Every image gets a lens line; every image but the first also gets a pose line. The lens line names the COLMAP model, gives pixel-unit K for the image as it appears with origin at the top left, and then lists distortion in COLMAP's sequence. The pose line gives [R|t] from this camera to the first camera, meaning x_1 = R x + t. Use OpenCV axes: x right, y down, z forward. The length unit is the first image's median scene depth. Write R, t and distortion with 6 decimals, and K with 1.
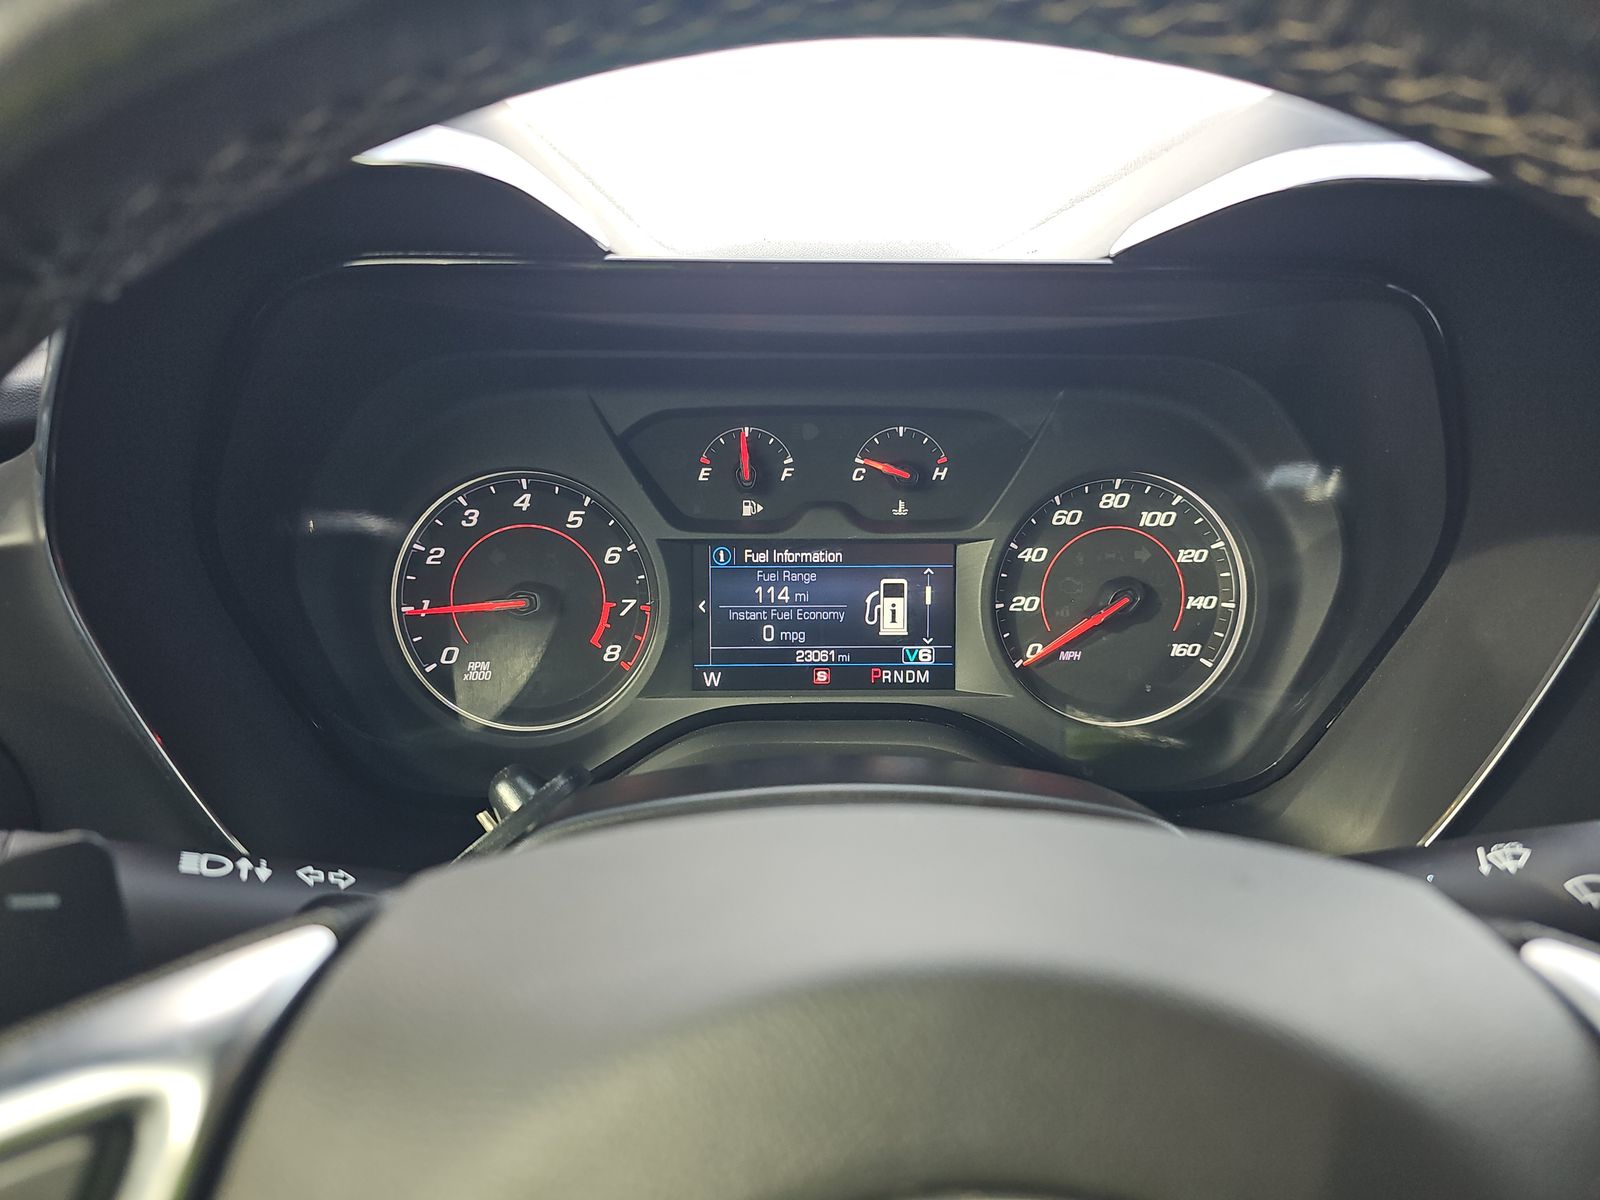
lens RADIAL K [[1062.5, 0, 803.4], [0, 1062.5, 594.1], [0, 0, 1]] dist [0.027890, -0.039066]
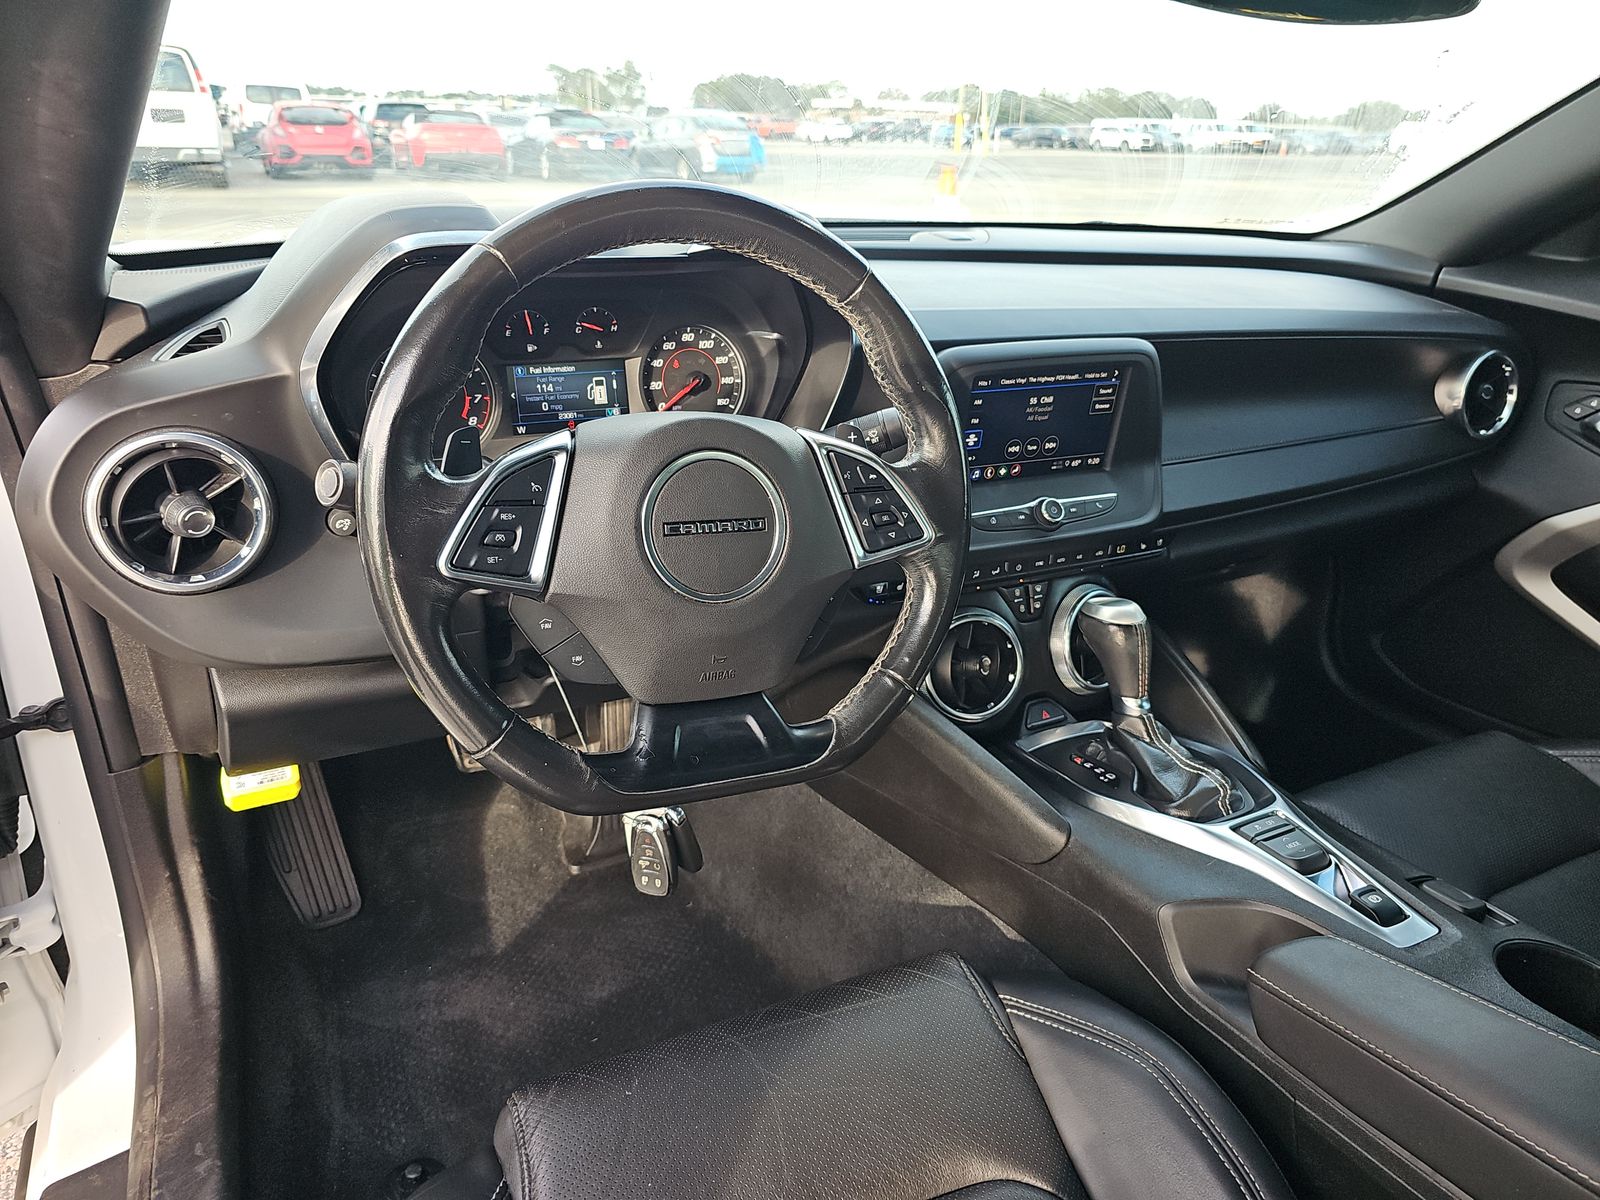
lens RADIAL K [[1062.5, 0, 788.1], [0, 1062.5, 605.8], [0, 0, 1]] dist [0.027890, -0.039066]
pose [[0.902505, -0.147907, 0.404486, -0.530257], [0.088956, 0.982946, 0.160949, 0.132236], [-0.421393, -0.109276, 0.900270, -1.227753]]
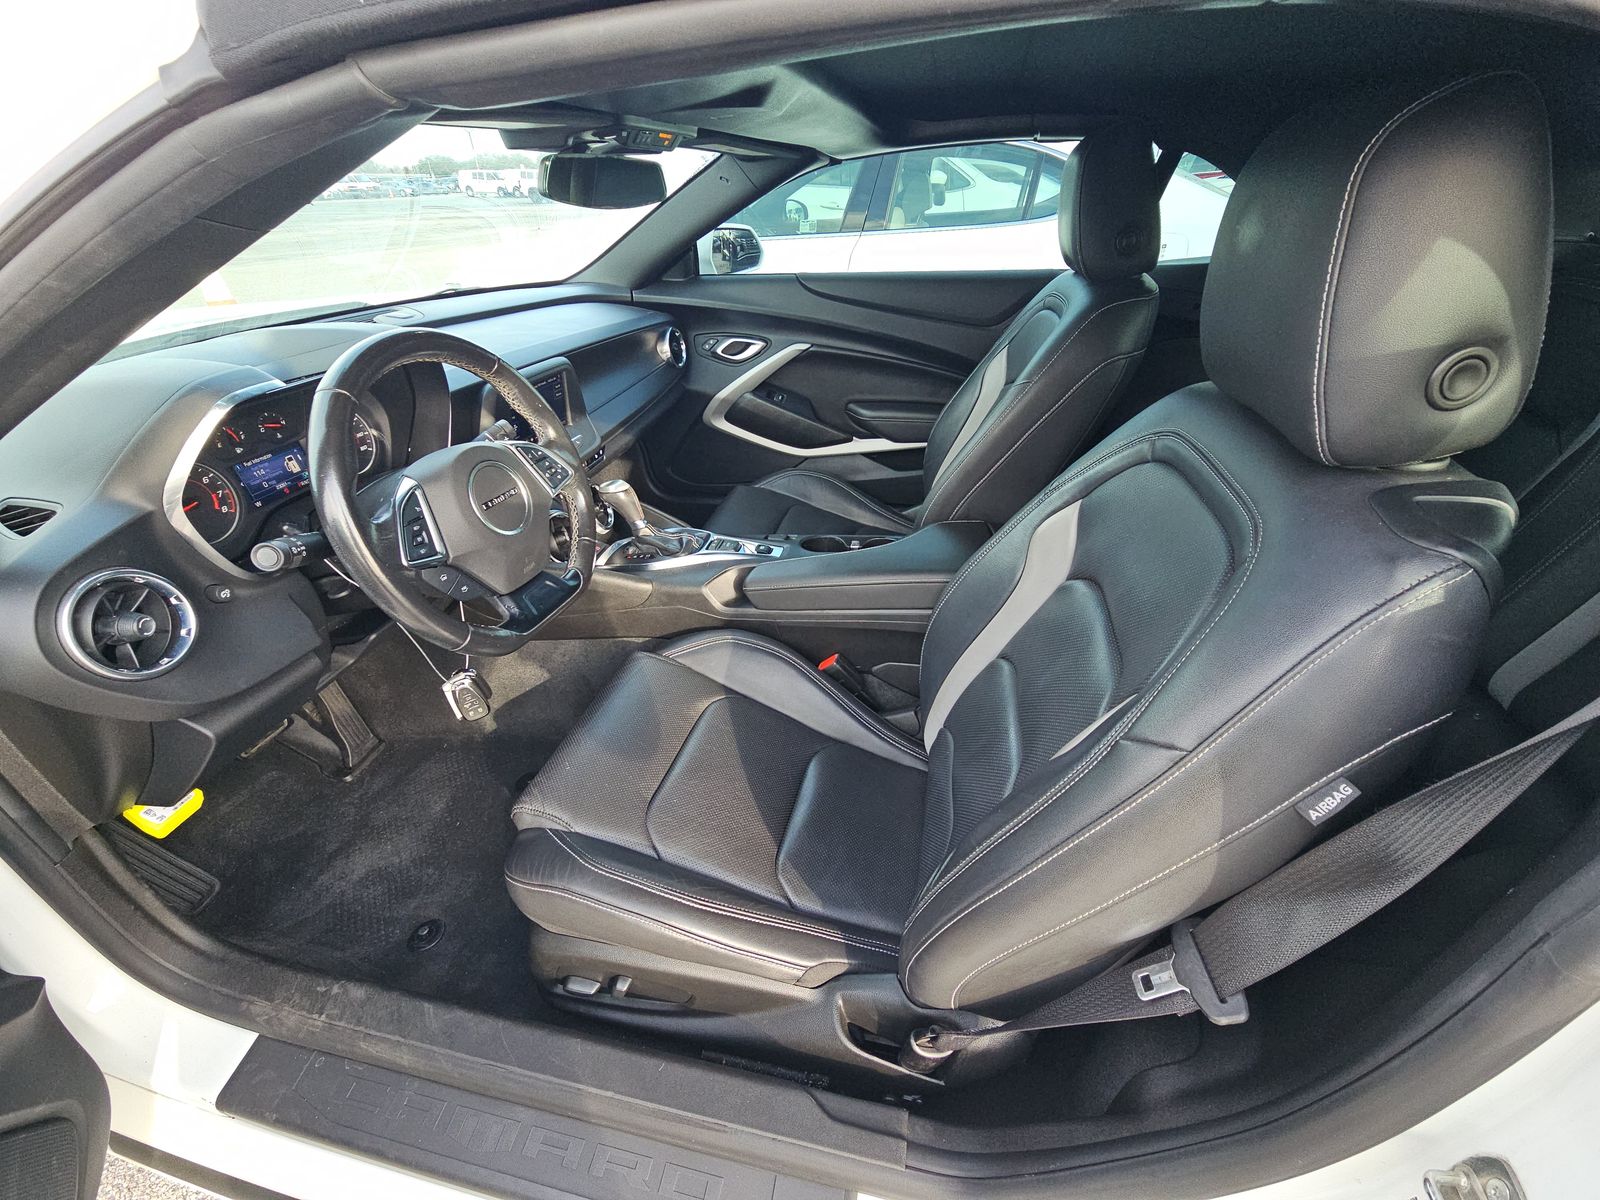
lens RADIAL K [[646.5, 0, 794.7], [0, 646.5, 603.4], [0, 0, 1]] dist [-0.001663, -0.000386]
pose [[0.235829, -0.528383, 0.815595, -1.506173], [0.280711, 0.840530, 0.463370, -0.123437], [-0.930369, 0.119670, 0.346544, -1.219450]]
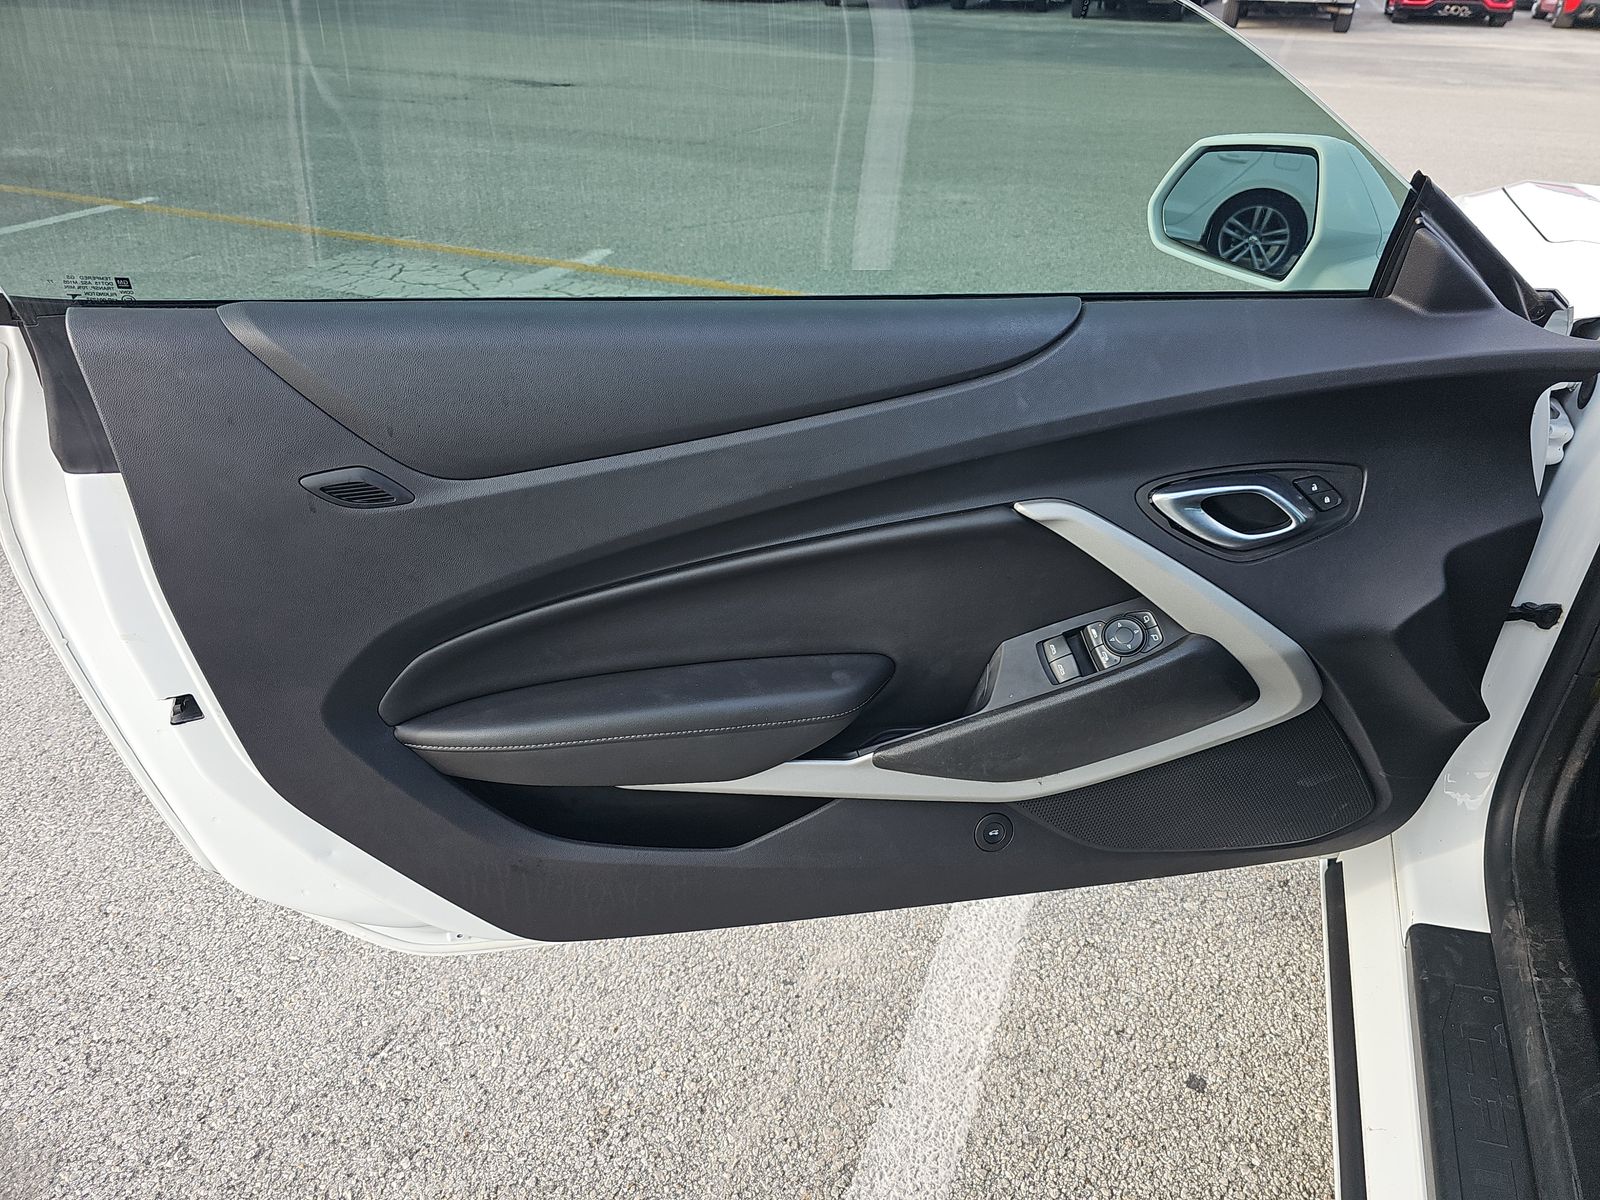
lens RADIAL K [[1062.5, 0, 803.7], [0, 1062.5, 594.6], [0, 0, 1]] dist [0.027890, -0.039066]
pose [[0.916178, 0.191400, -0.352113, -1.838921], [-0.092873, 0.956068, 0.278044, -0.084442], [0.389861, -0.222036, 0.893705, -1.965305]]
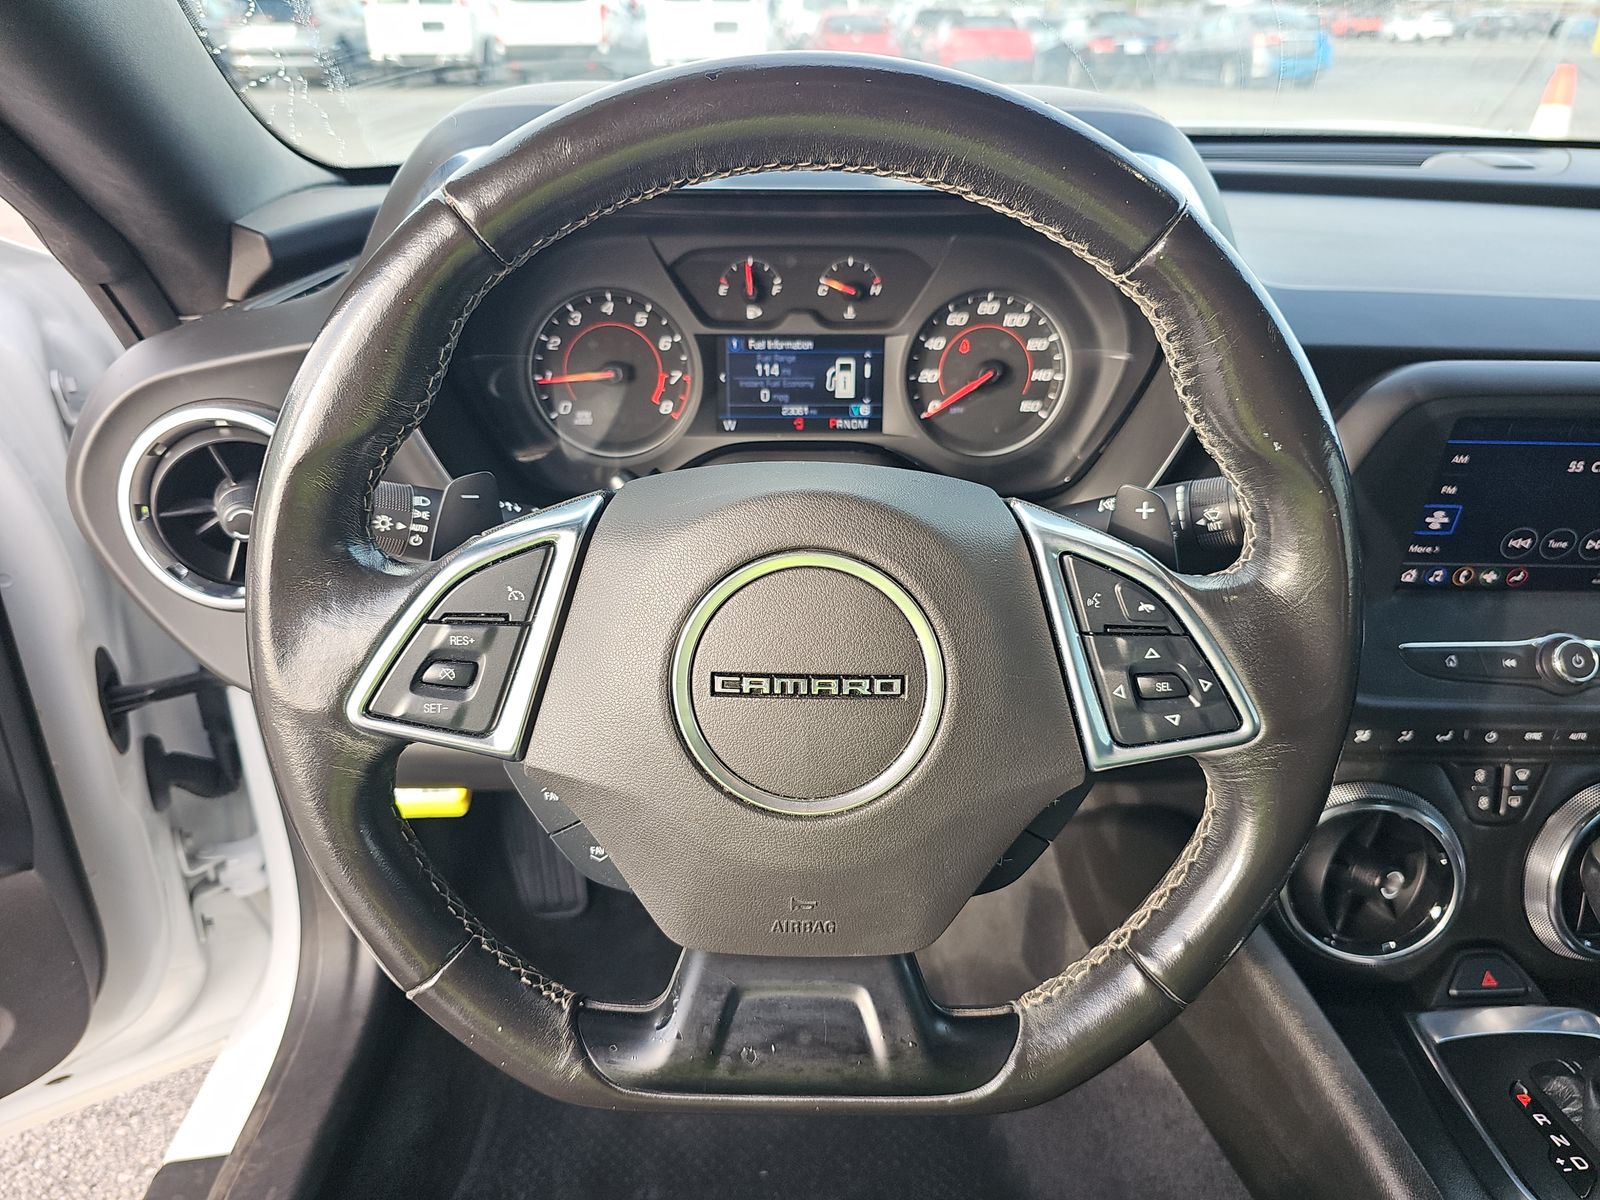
lens RADIAL K [[1062.5, 0, 804.5], [0, 1062.5, 609.5], [0, 0, 1]] dist [0.027890, -0.039066]
pose [[0.999976, 0.001735, 0.006687, 0.015411], [-0.003137, 0.976462, 0.215669, 0.006972], [-0.006155, -0.215685, 0.976444, -0.605572]]
